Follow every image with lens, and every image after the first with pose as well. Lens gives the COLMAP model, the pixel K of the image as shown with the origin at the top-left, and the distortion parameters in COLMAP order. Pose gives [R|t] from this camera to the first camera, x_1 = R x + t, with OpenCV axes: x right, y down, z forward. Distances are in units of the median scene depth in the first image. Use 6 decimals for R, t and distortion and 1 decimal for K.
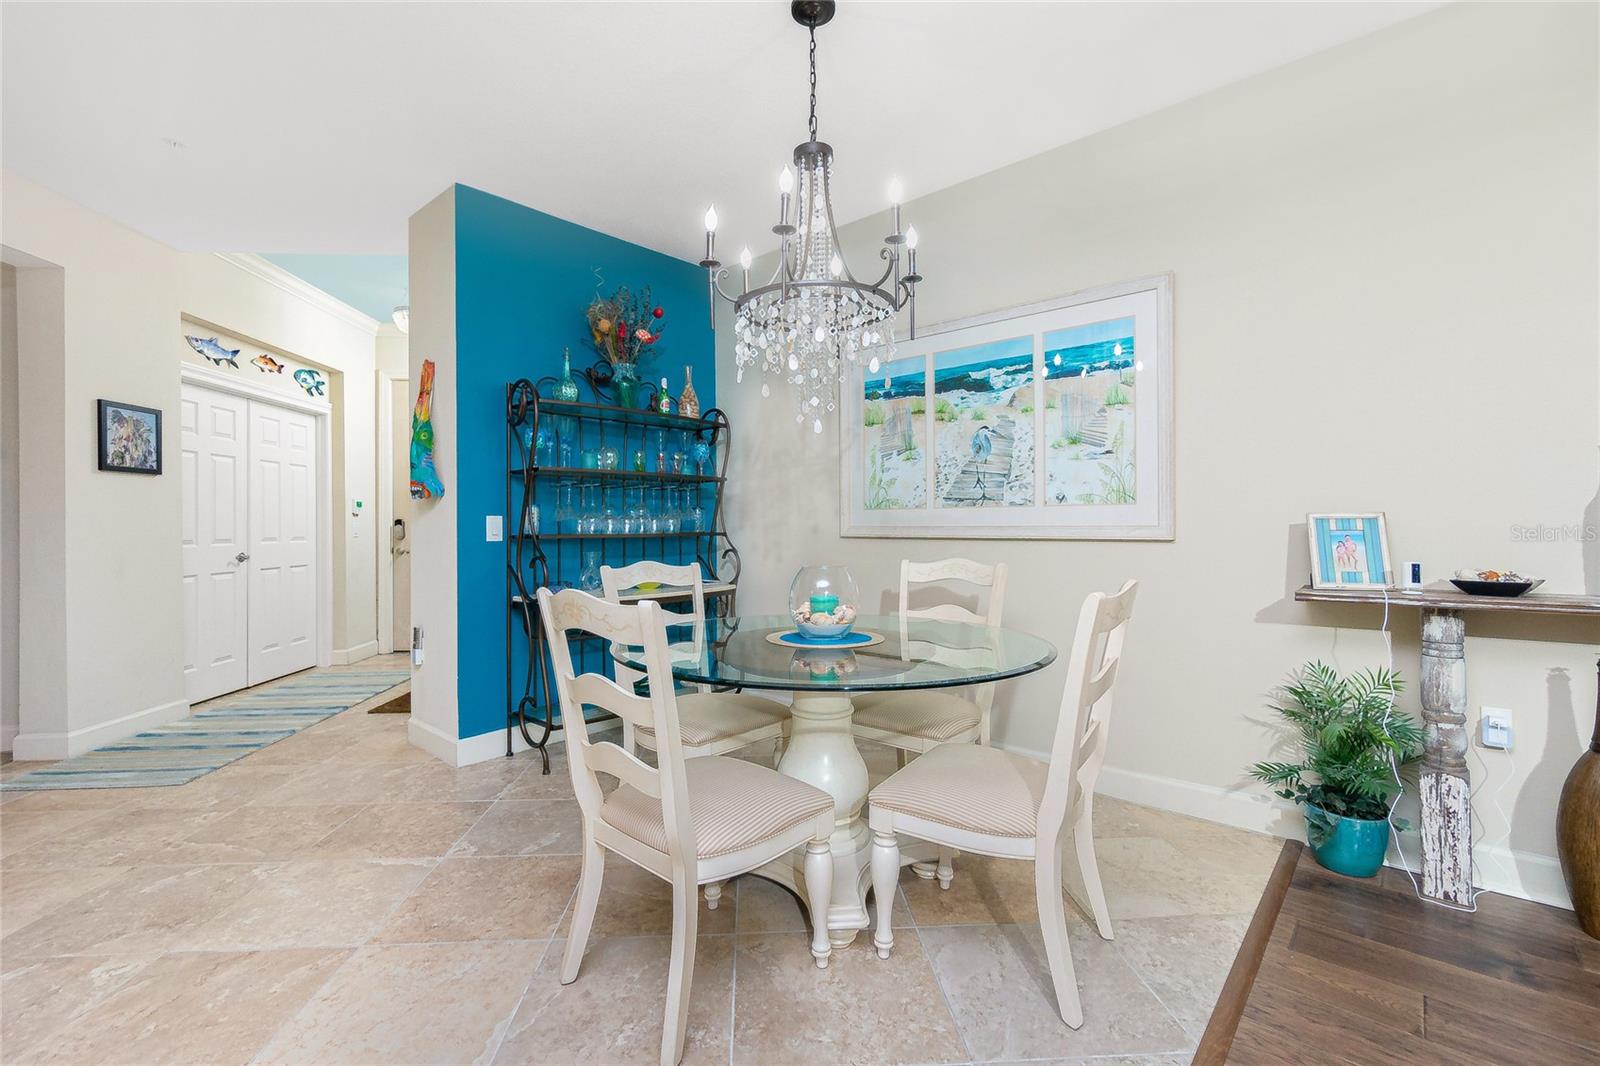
lens RADIAL K [[700.2, 0, 795.9], [0, 700.2, 531.4], [0, 0, 1]] dist [-0.000888, 0.000347]
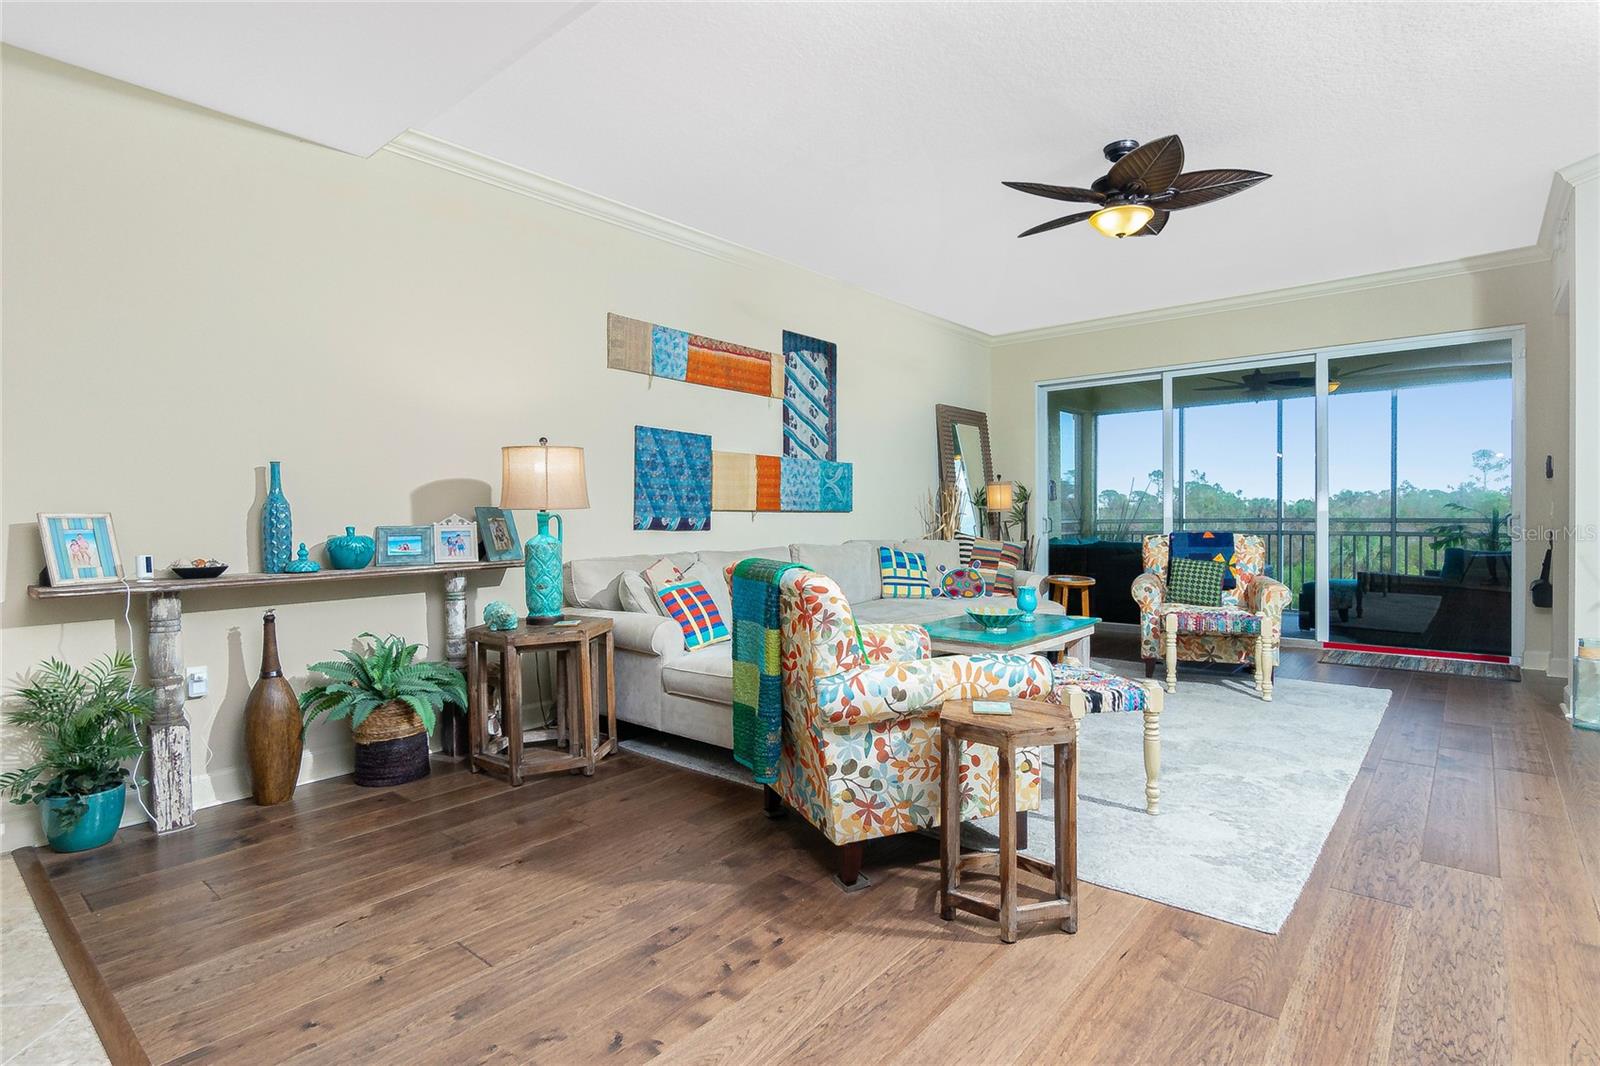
lens RADIAL K [[802.0, 0, 795.6], [0, 802.0, 524.4], [0, 0, 1]] dist [-0.006019, -0.000350]
pose [[-0.021589, -0.004145, 0.999758, -0.445367], [0.014593, 0.999884, 0.004461, 0.001434], [-0.999660, 0.014686, -0.021526, -0.064439]]
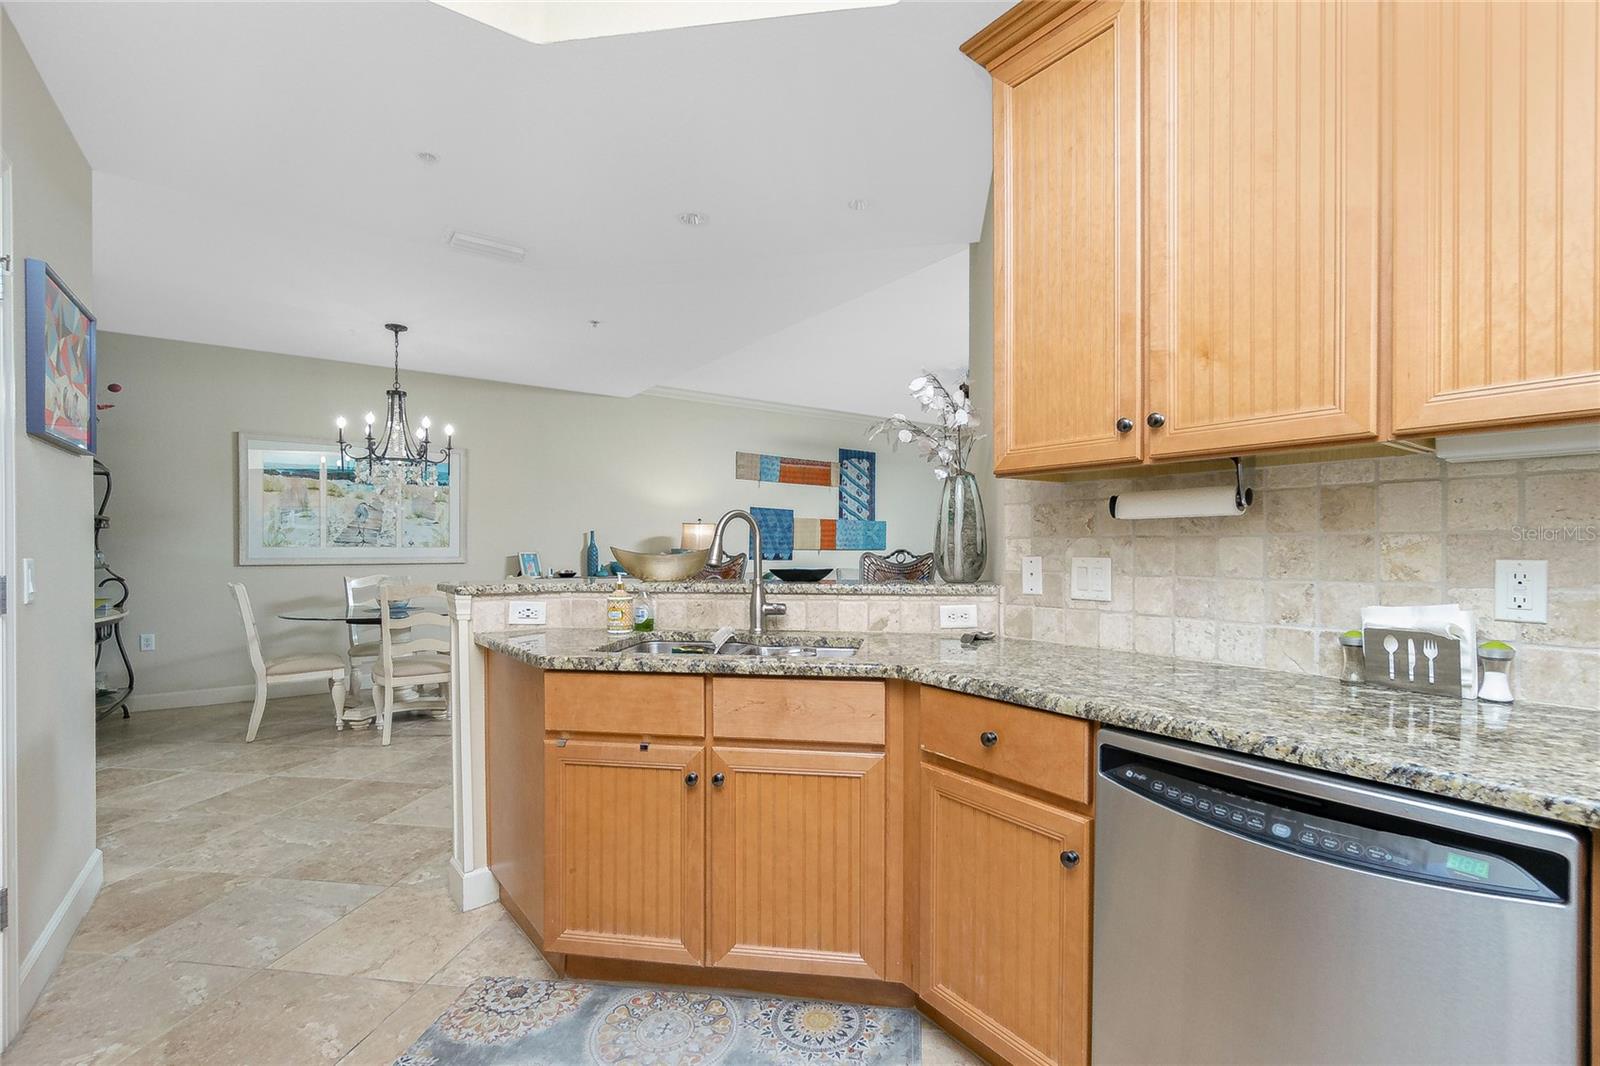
lens RADIAL K [[712.2, 0, 812.4], [0, 712.2, 553.8], [0, 0, 1]] dist [-0.003561, 0.000325]
pose [[0.203463, -0.006431, 0.979062, -1.828982], [0.005085, 0.999972, 0.005512, -0.029635], [-0.979070, 0.003857, 0.203490, -0.732815]]
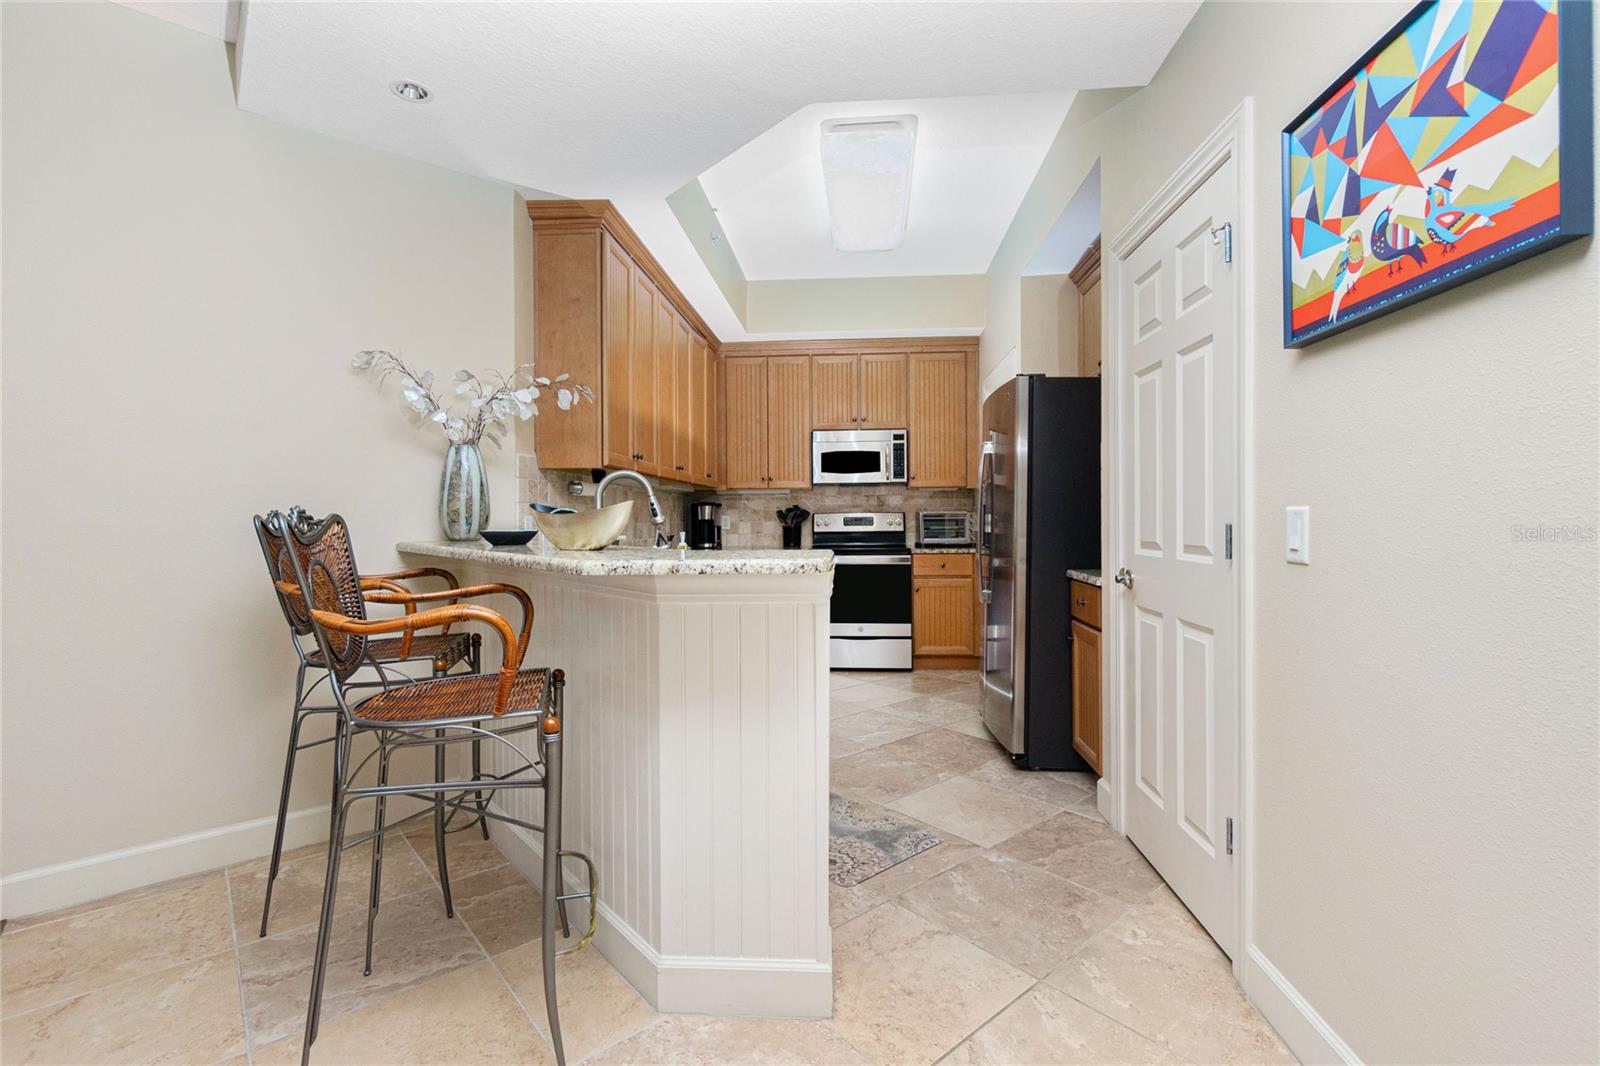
lens RADIAL K [[715.5, 0, 798.6], [0, 715.5, 525.2], [0, 0, 1]] dist [0.000128, 0.000000]
pose [[-0.799682, 0.015848, -0.600214, -0.440256], [0.006983, 0.999829, 0.017096, -0.022709], [0.600383, 0.009480, -0.799657, 0.573452]]
